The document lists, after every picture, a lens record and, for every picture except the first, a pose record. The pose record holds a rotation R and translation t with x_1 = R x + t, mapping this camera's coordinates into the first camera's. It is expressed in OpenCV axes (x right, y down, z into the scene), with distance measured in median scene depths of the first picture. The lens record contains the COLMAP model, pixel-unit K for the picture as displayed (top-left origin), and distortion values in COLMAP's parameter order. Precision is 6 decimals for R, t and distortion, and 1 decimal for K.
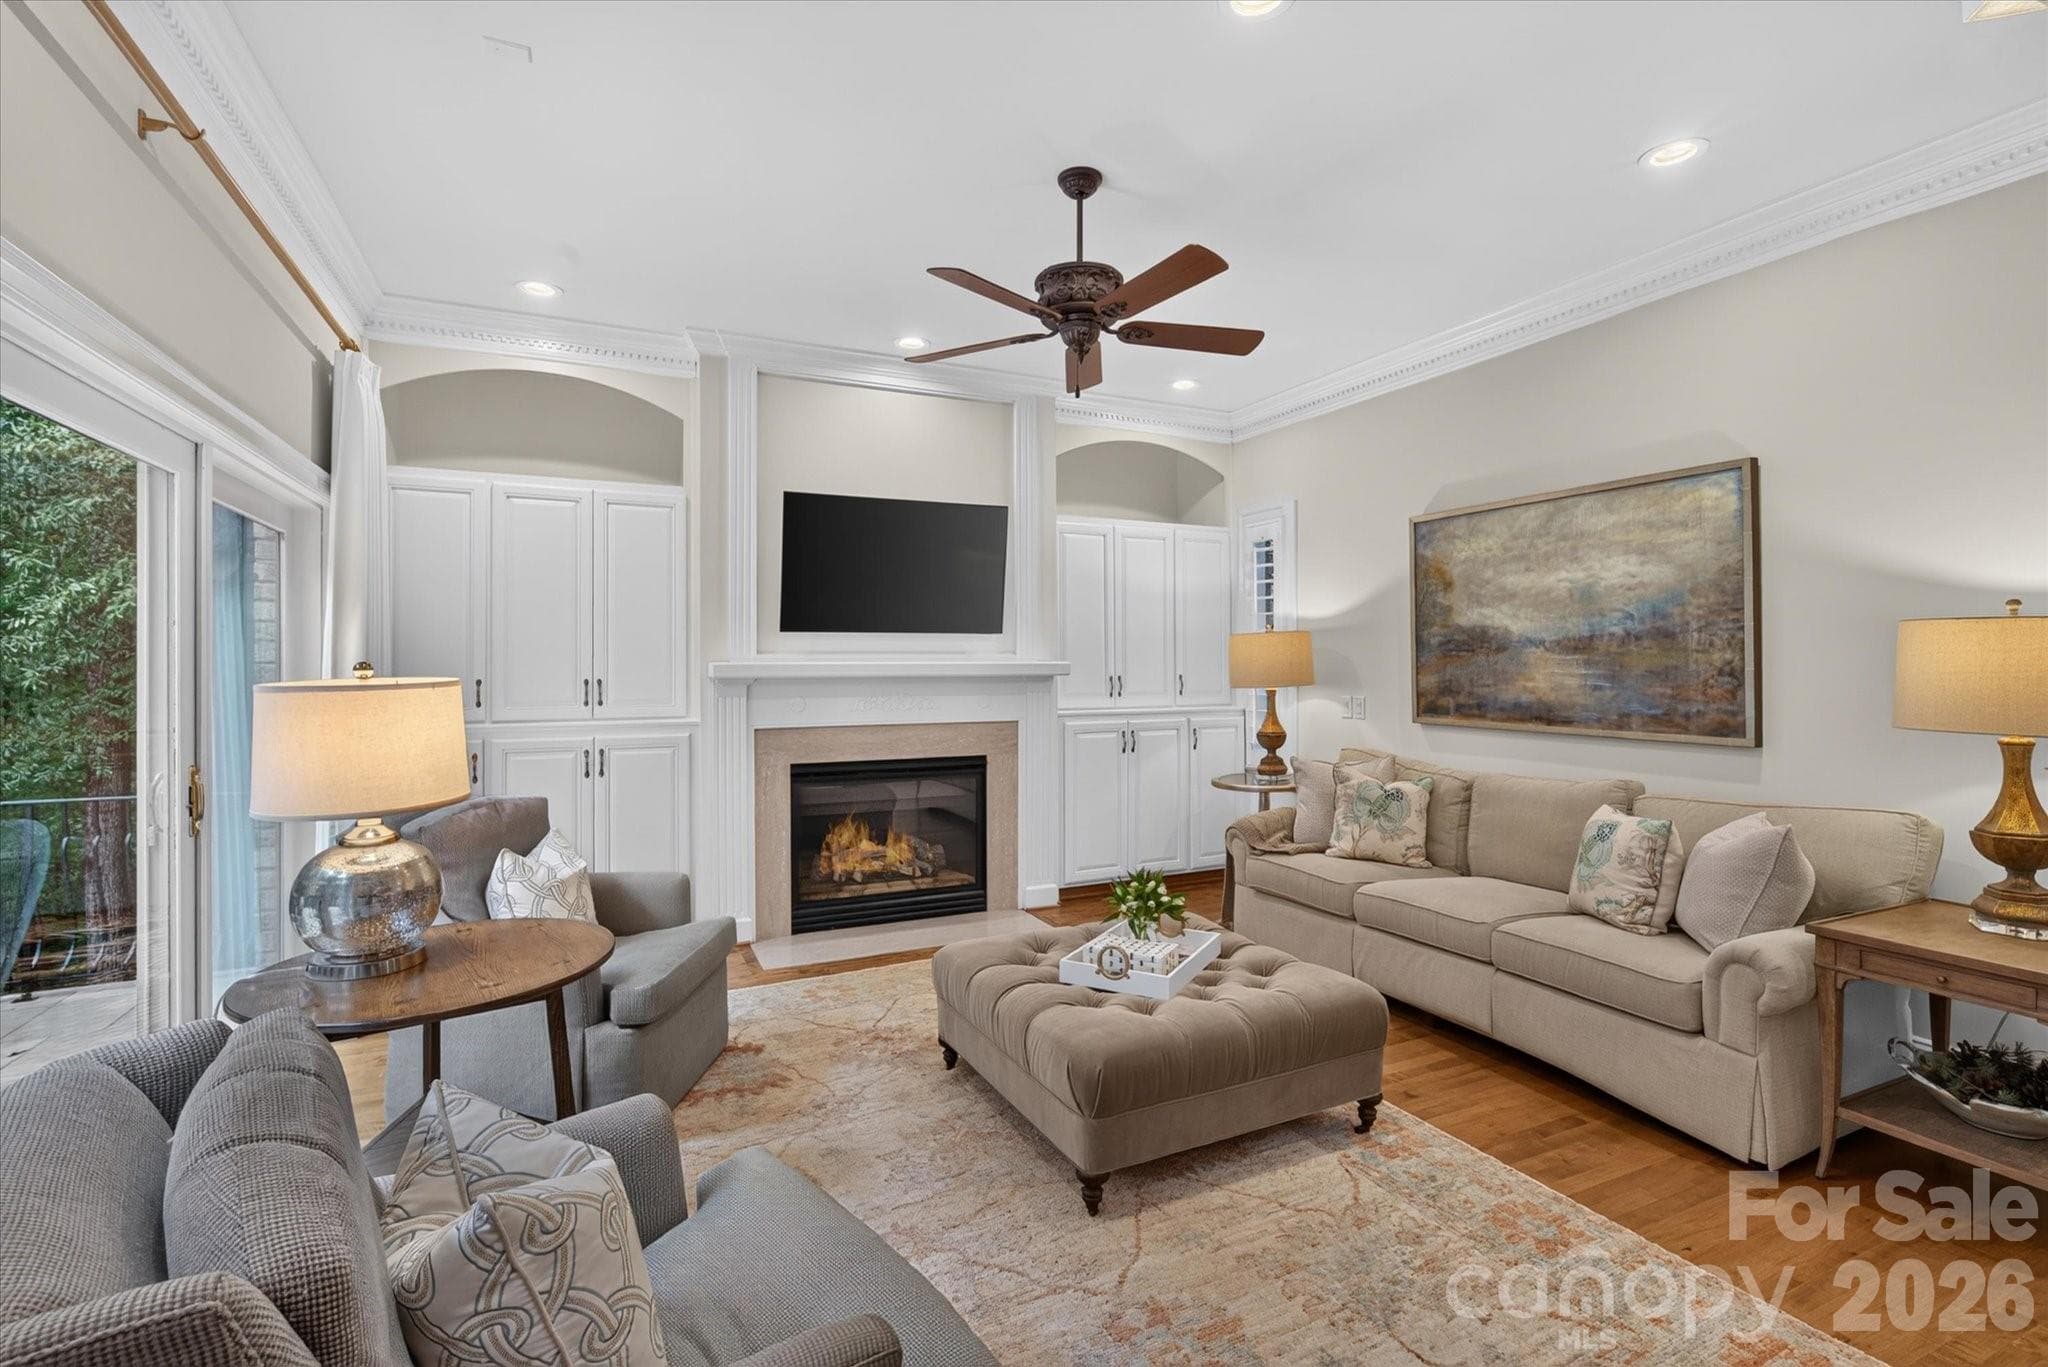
lens RADIAL K [[915.3, 0, 1021.4], [0, 915.3, 667.3], [0, 0, 1]] dist [-0.028798, -0.000008]
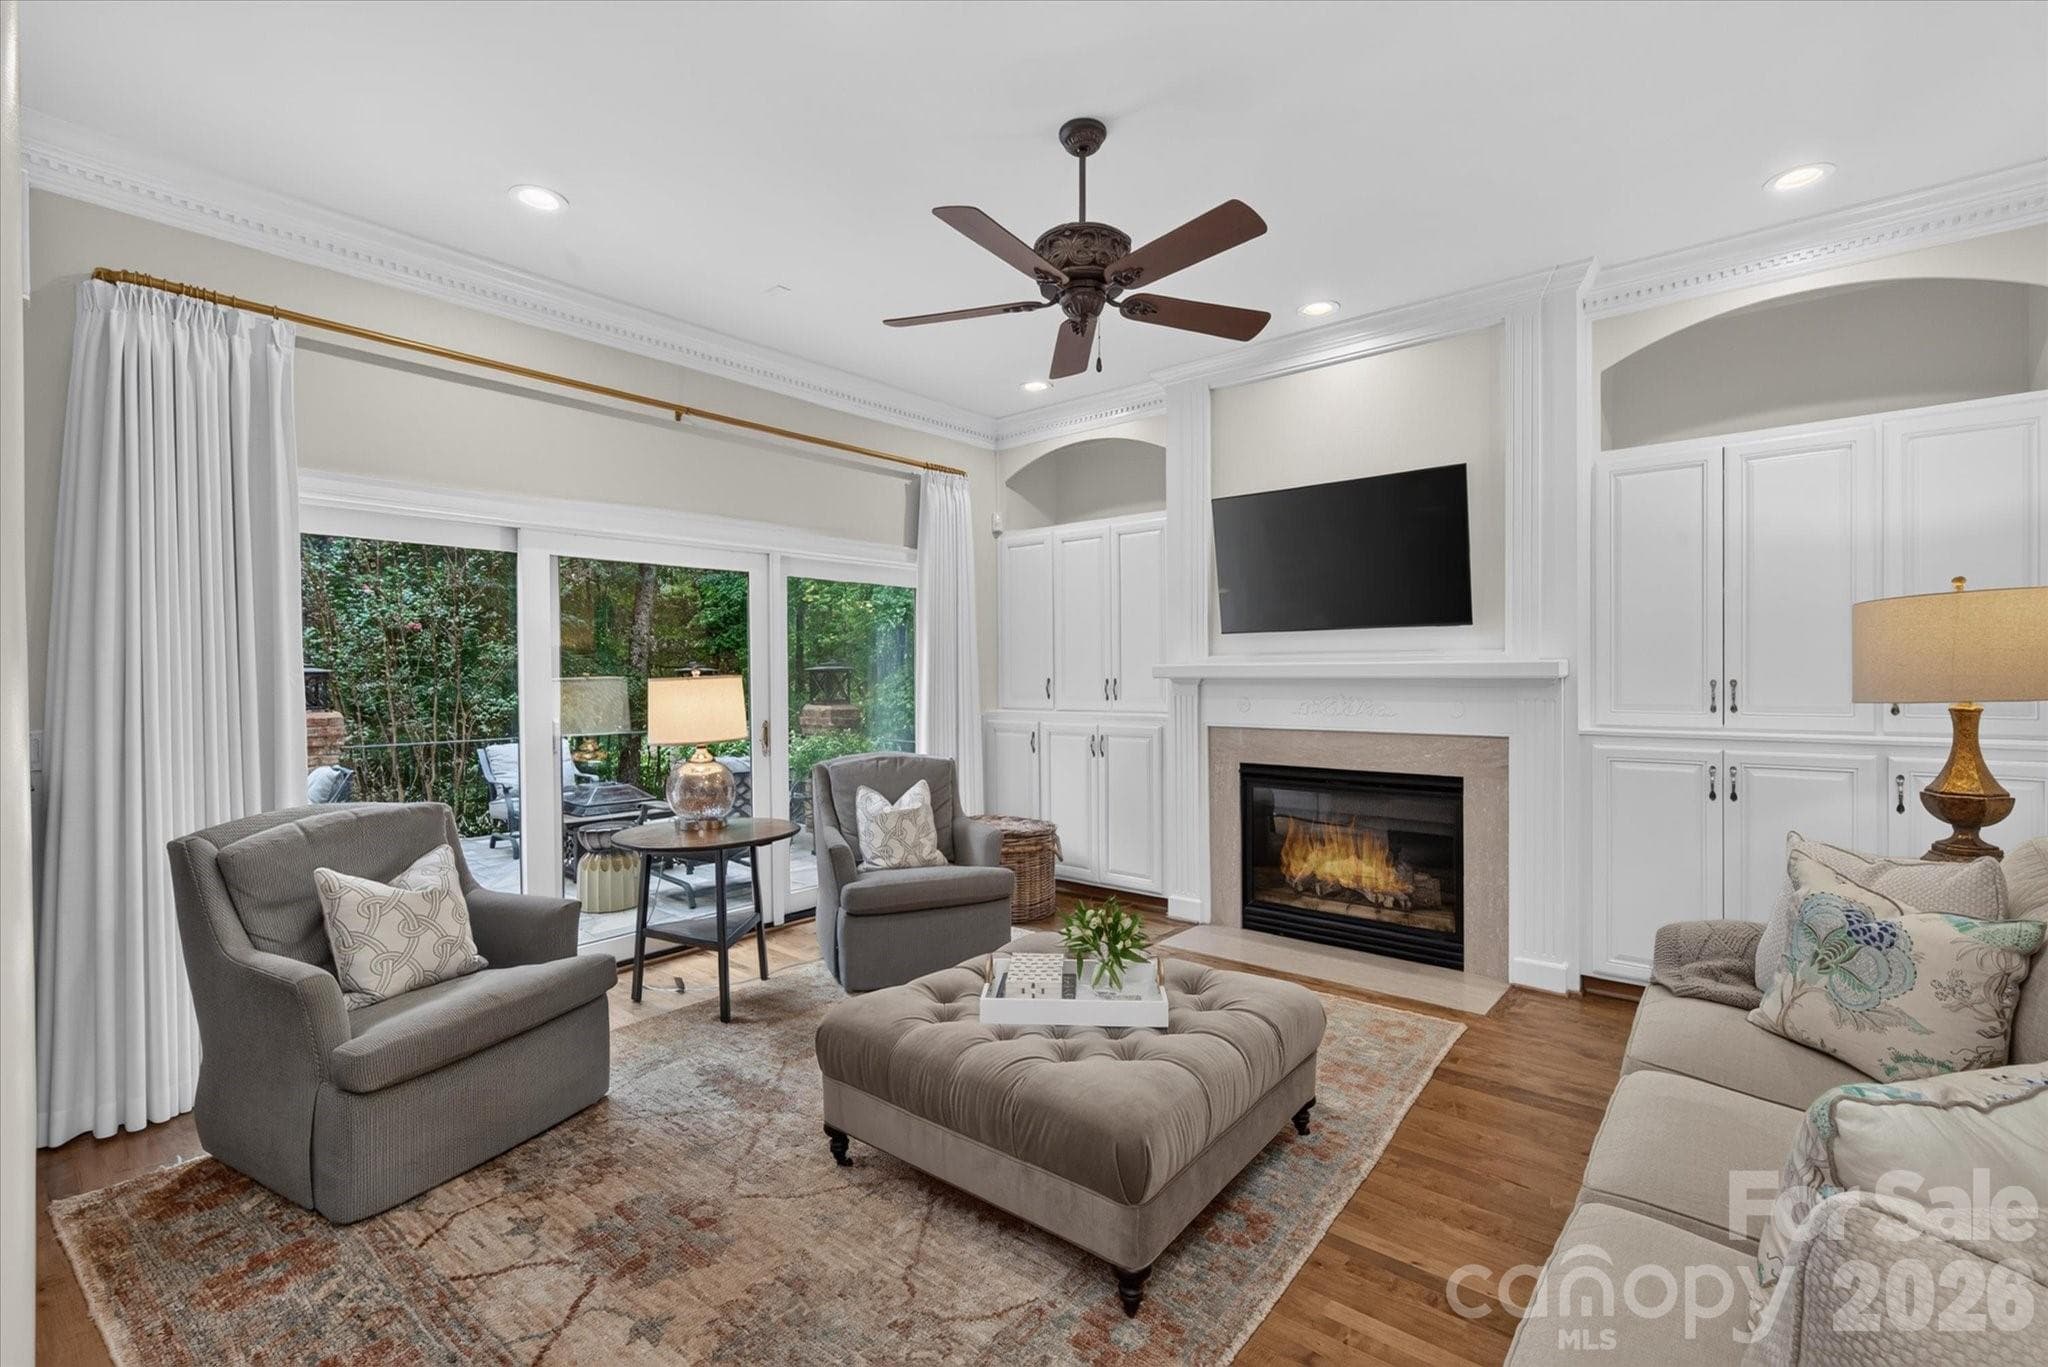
lens RADIAL K [[878.8, 0, 1024.0], [0, 878.8, 683.5], [0, 0, 1]] dist [-0.019735, -0.000061]
pose [[0.428668, 0.011049, -0.903395, 0.524929], [0.003165, 0.999901, 0.013731, 0.002622], [0.903457, -0.008745, 0.428590, 0.350978]]
